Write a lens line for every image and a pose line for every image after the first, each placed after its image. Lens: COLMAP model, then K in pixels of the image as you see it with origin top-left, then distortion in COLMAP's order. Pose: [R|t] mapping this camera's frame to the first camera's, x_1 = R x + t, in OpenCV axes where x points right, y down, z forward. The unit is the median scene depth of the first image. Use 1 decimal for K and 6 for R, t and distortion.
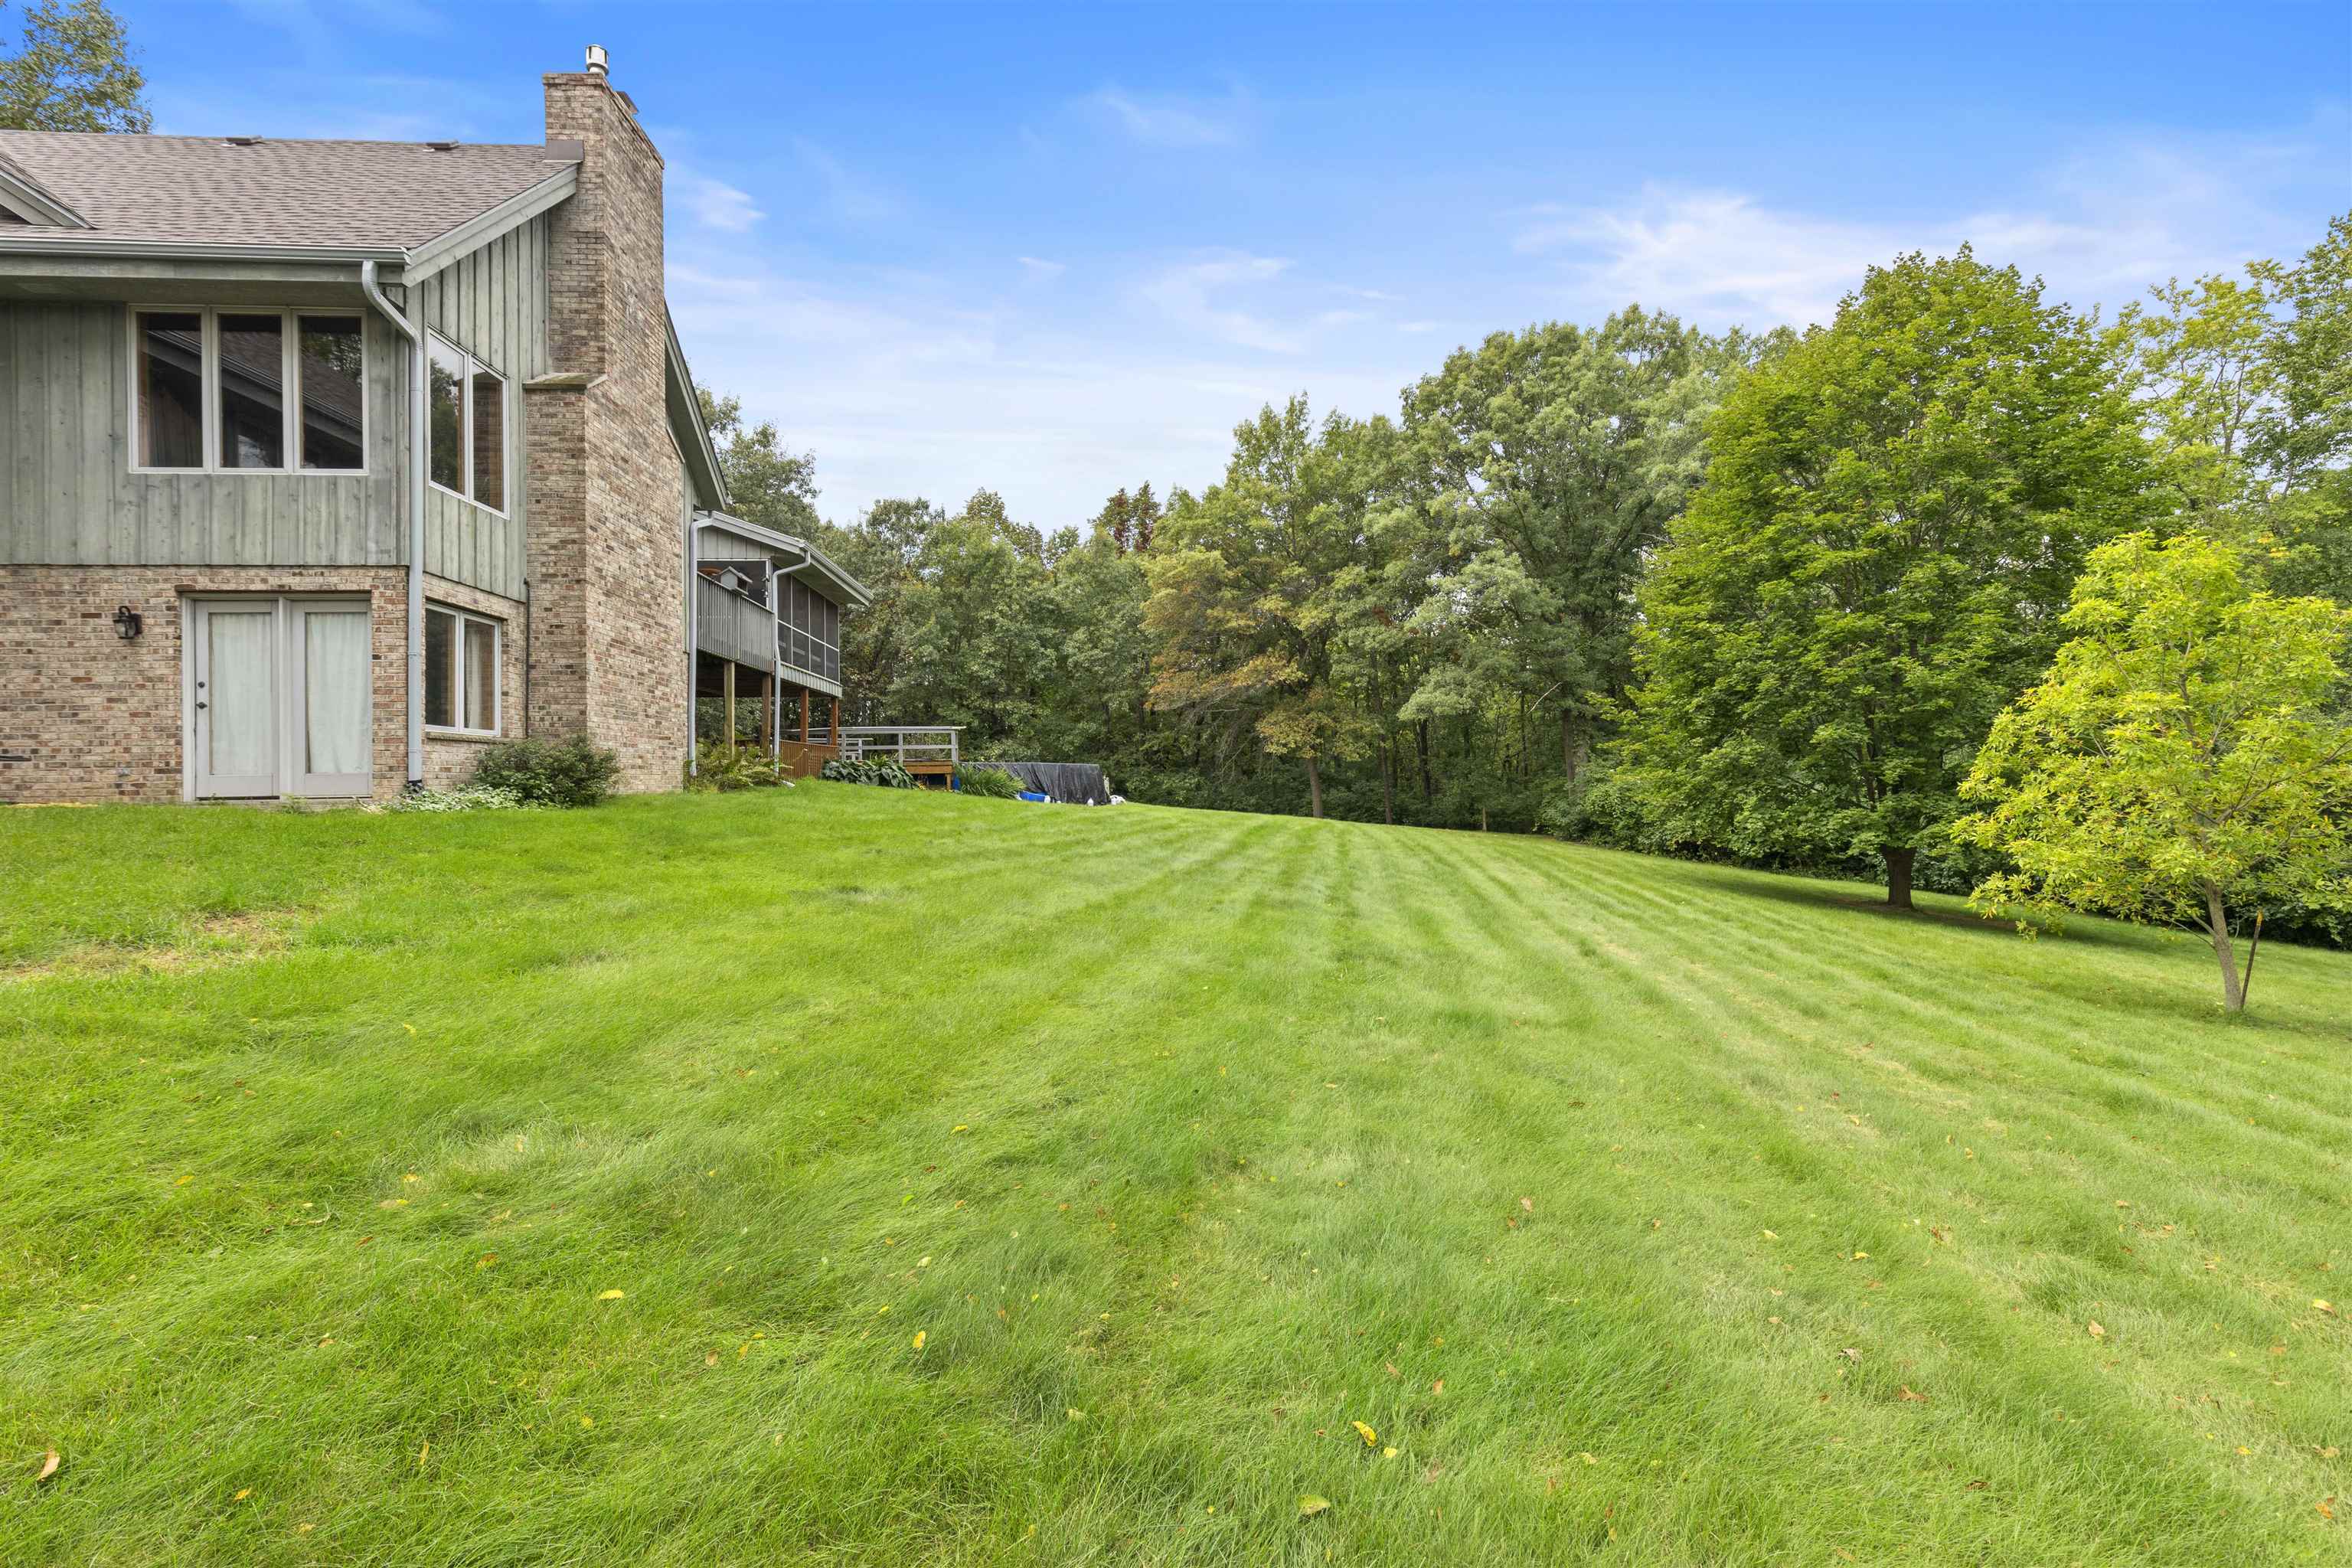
lens RADIAL K [[1080.6, 0, 1176.0], [0, 1080.6, 784.0], [0, 0, 1]] dist [0.000310, 0.000263]
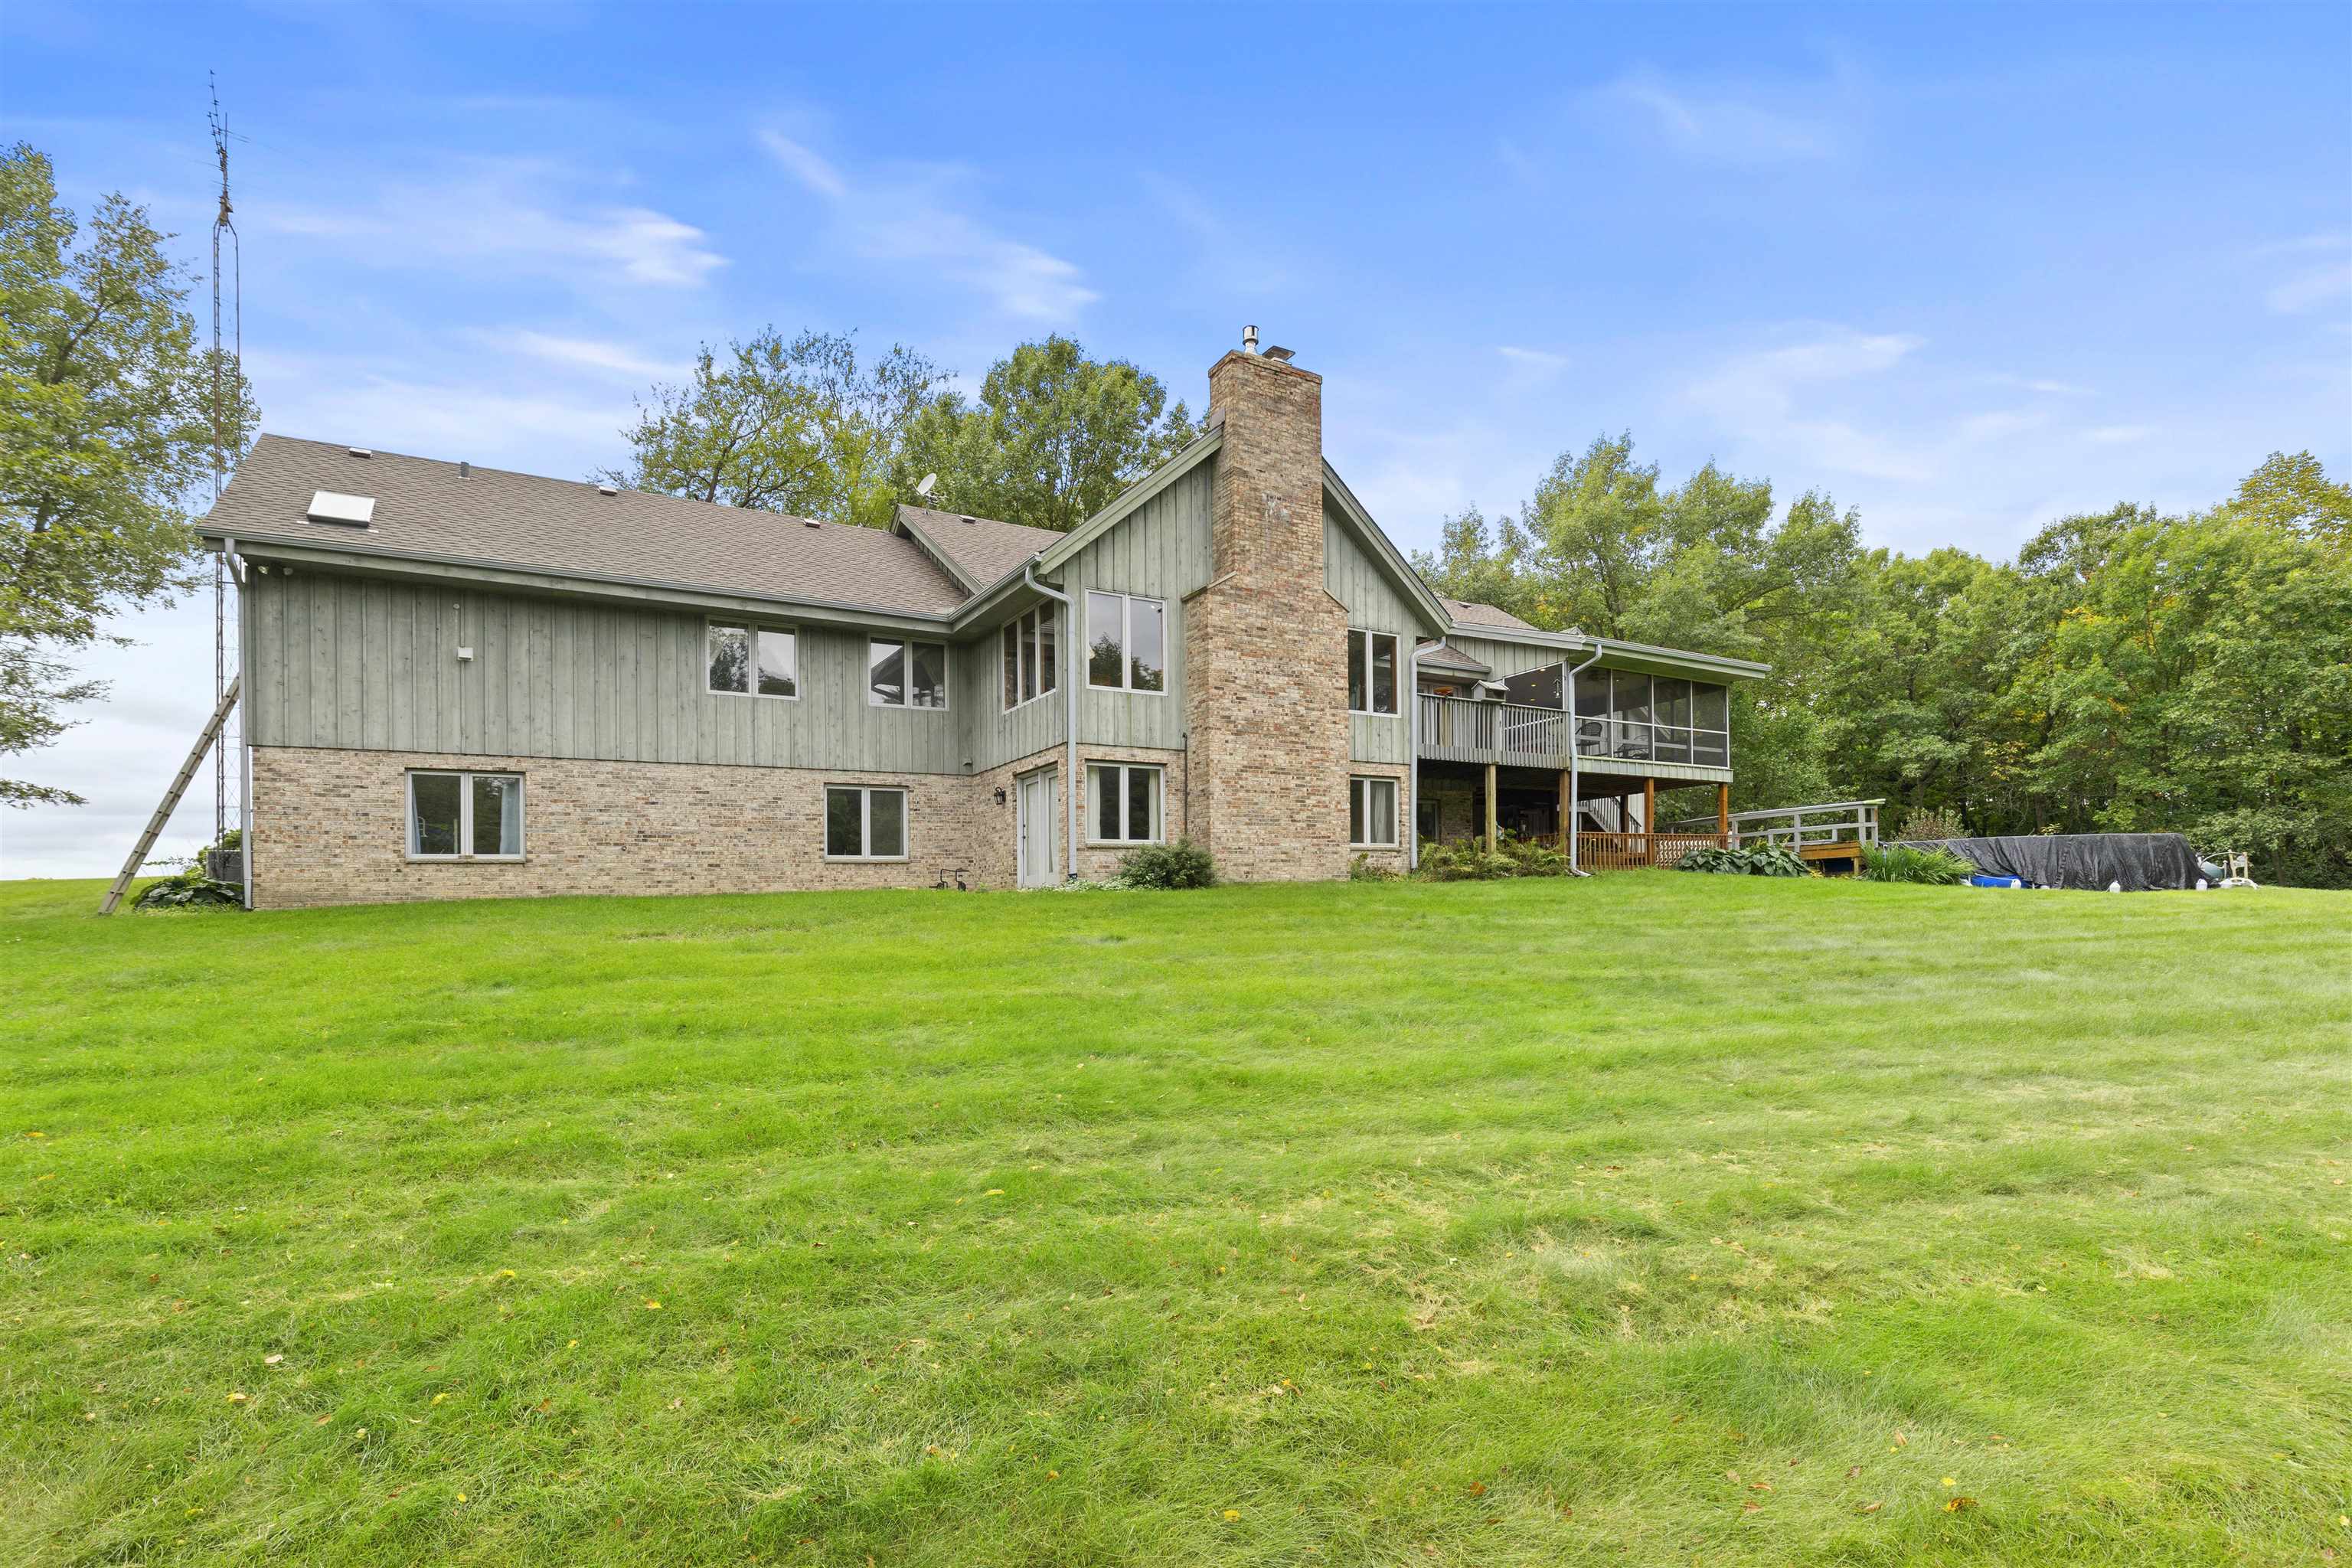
lens RADIAL K [[1061.8, 0, 1177.6], [0, 1061.8, 907.7], [0, 0, 1]] dist [-0.008731, -0.000058]
pose [[0.452884, -0.015151, -0.891441, 0.586682], [0.022980, 0.999722, -0.005317, 0.044713], [0.891273, -0.018077, 0.453106, 0.313178]]
